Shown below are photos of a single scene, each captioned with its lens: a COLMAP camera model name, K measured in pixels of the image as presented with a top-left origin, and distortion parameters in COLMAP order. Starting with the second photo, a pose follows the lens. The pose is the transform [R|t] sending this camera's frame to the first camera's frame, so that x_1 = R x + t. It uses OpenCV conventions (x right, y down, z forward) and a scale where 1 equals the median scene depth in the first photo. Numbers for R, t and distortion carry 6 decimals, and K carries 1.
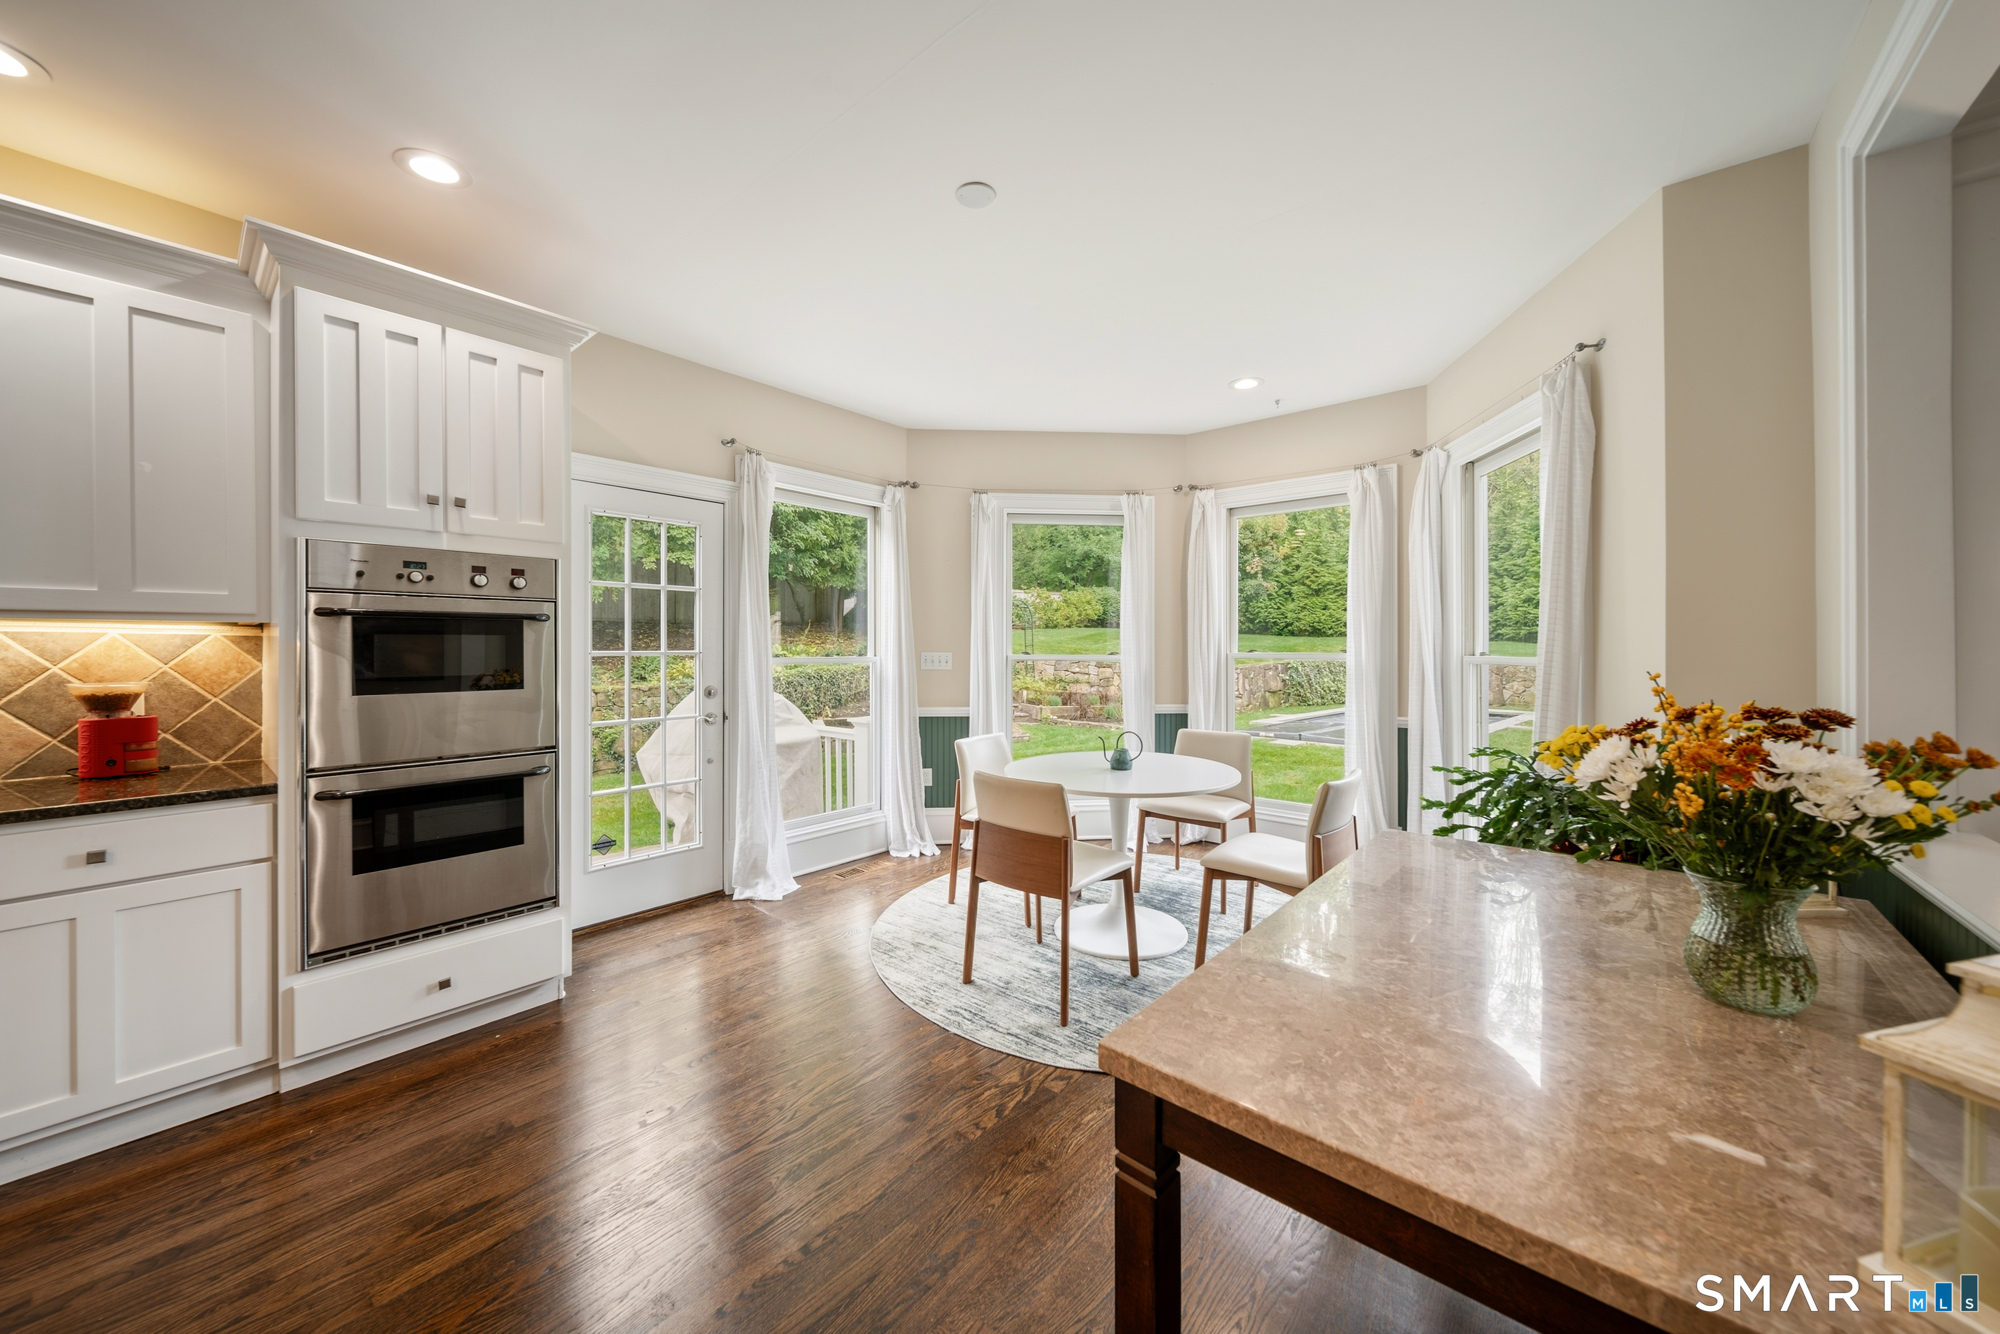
lens RADIAL K [[701.0, 0, 987.5], [0, 701.0, 648.6], [0, 0, 1]] dist [-0.000666, -0.001050]
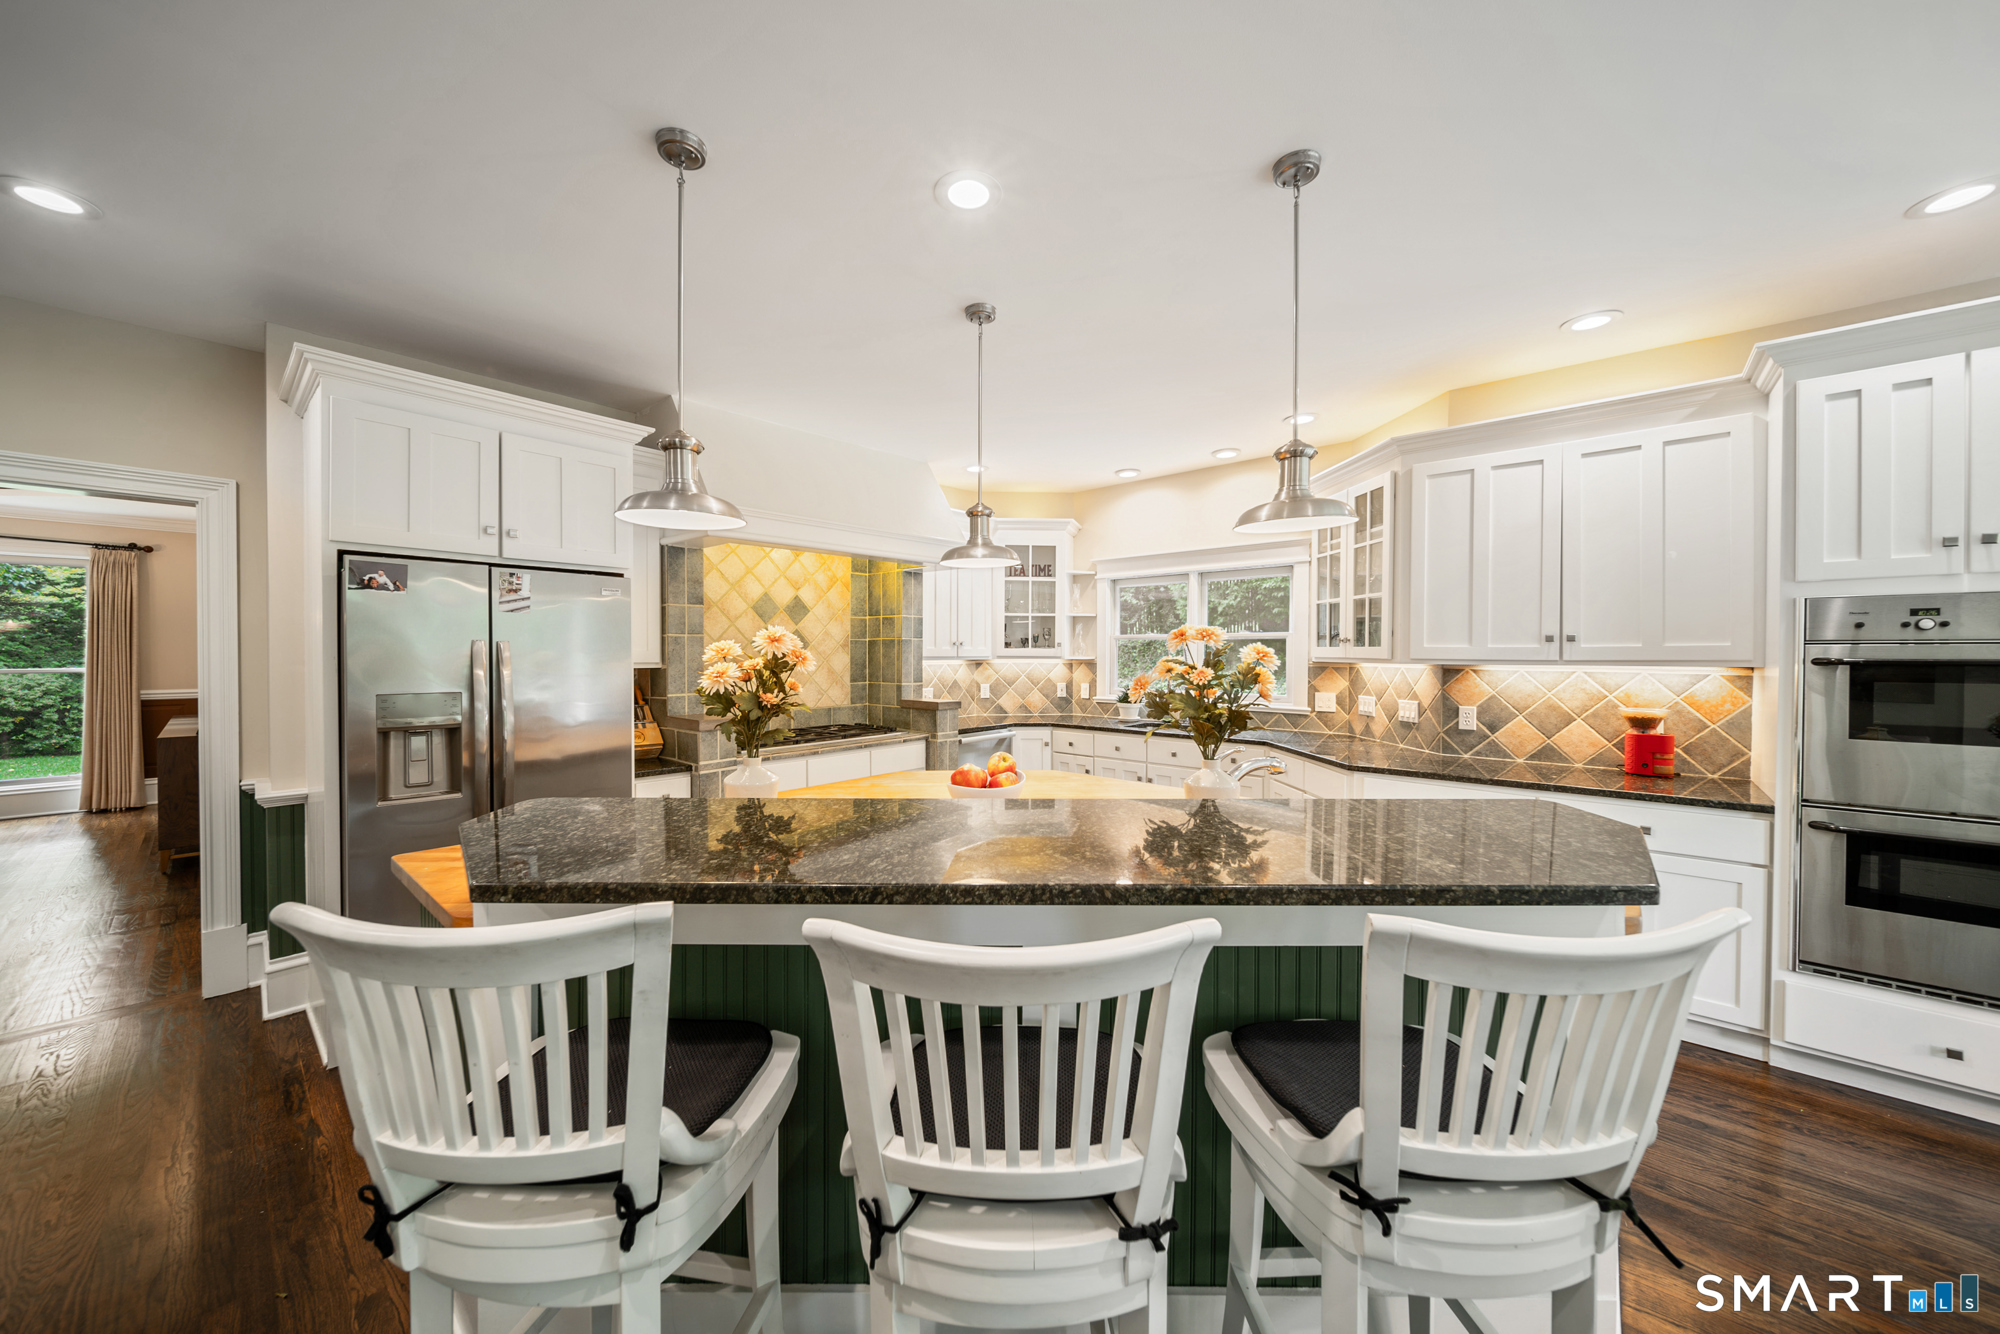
lens RADIAL K [[701.0, 0, 995.9], [0, 701.0, 661.4], [0, 0, 1]] dist [-0.000666, -0.001050]
pose [[-0.014535, 0.014894, -0.999783, 0.182216], [-0.000527, 0.999889, 0.014903, -0.066244], [0.999894, 0.000744, -0.014526, -0.292170]]
